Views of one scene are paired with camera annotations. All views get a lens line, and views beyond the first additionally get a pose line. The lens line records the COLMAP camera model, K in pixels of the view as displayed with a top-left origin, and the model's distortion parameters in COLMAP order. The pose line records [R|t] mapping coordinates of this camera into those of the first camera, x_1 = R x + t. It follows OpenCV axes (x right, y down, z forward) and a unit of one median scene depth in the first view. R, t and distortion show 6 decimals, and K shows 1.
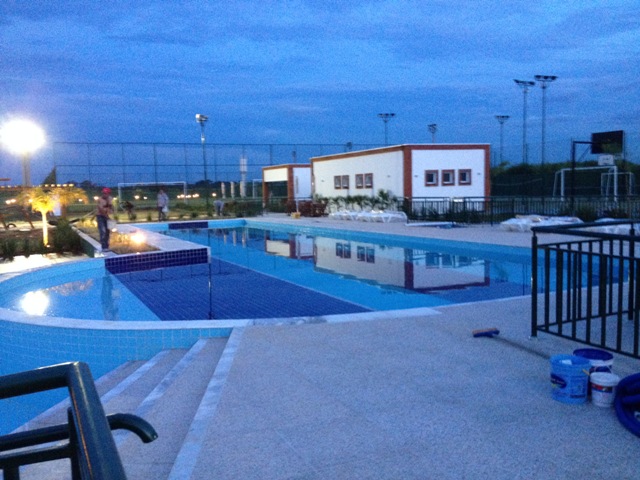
lens RADIAL K [[564.2, 0, 319.2], [0, 564.2, 239.3], [0, 0, 1]] dist [0.123023, -0.273795]
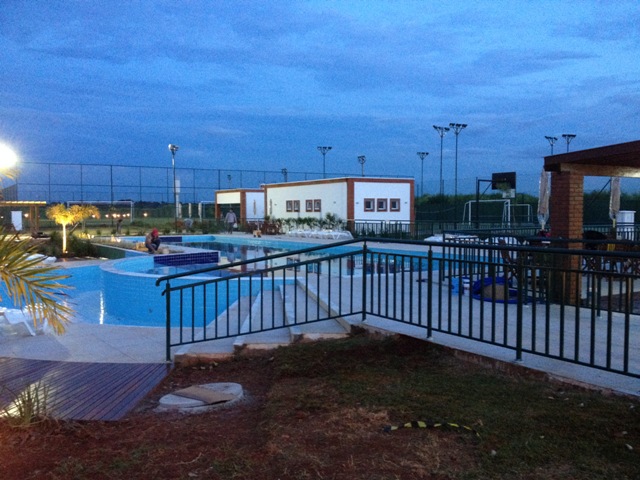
lens RADIAL K [[564.2, 0, 319.2], [0, 564.2, 239.3], [0, 0, 1]] dist [0.123023, -0.273795]
pose [[0.991064, 0.018401, 0.132111, -0.065570], [-0.012869, 0.999009, -0.042607, 0.019234], [-0.132764, 0.040526, 0.990319, -0.186834]]
